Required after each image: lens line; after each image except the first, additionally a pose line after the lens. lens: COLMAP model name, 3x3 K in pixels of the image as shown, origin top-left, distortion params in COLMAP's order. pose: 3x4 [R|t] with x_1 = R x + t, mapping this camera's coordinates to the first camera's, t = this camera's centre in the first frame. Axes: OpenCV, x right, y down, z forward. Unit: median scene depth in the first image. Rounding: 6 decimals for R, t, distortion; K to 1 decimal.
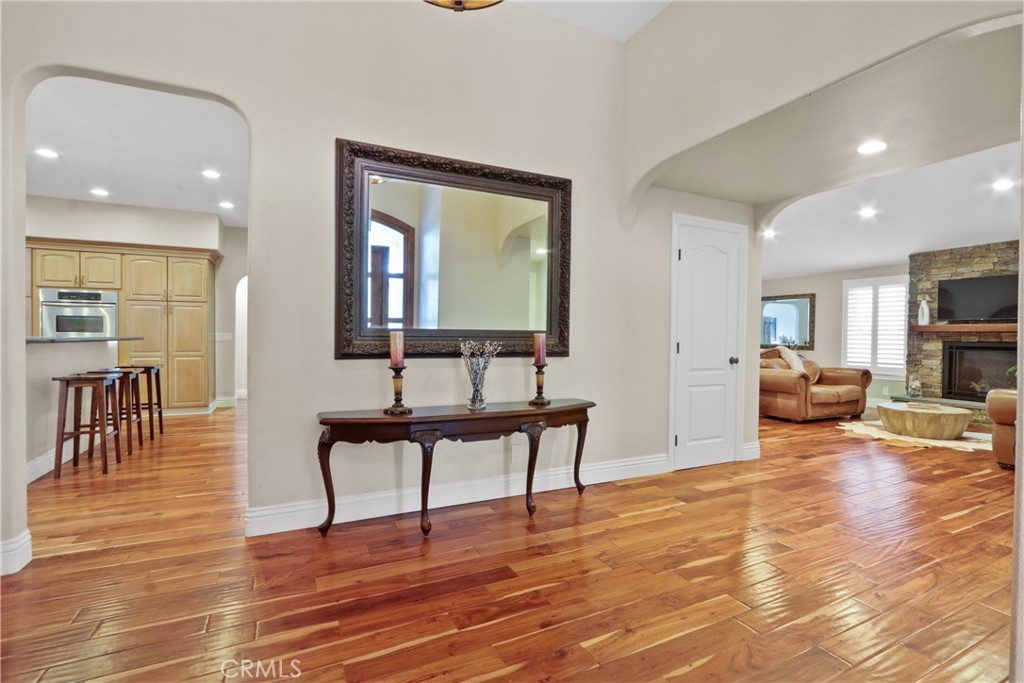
lens RADIAL K [[479.0, 0, 523.5], [0, 479.0, 343.0], [0, 0, 1]] dist [-0.010418, 0.000738]
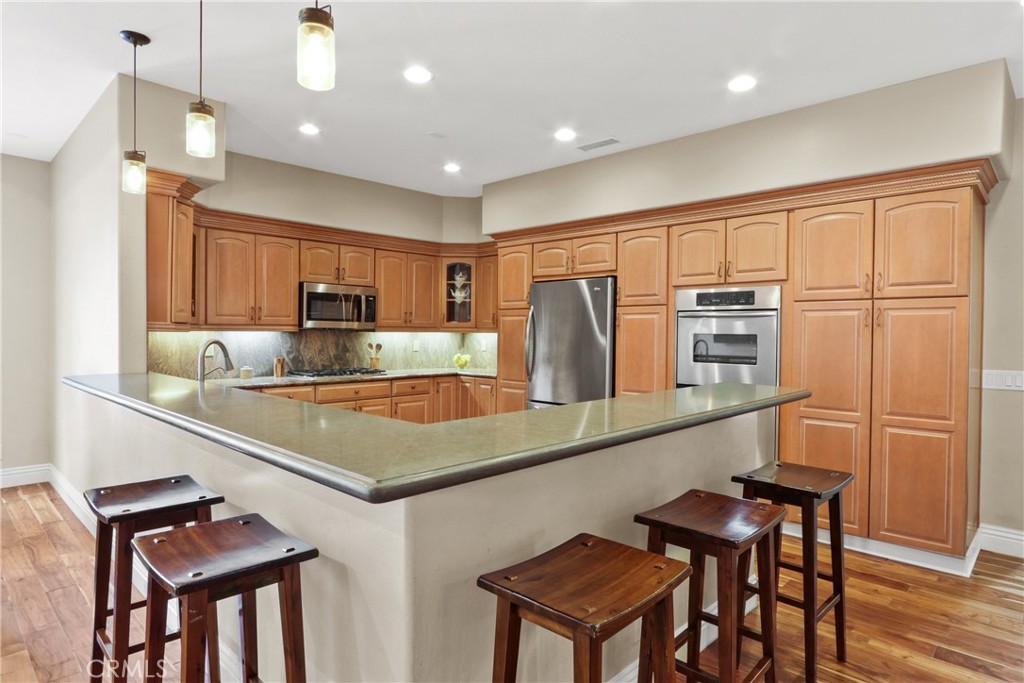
lens RADIAL K [[573.8, 0, 532.3], [0, 573.8, 333.9], [0, 0, 1]] dist [-0.009291, 0.001317]
pose [[0.360731, 0.002770, -0.932666, -0.371516], [-0.019334, 0.999803, -0.004509, -0.047998], [0.932469, 0.019659, 0.360713, 0.523233]]
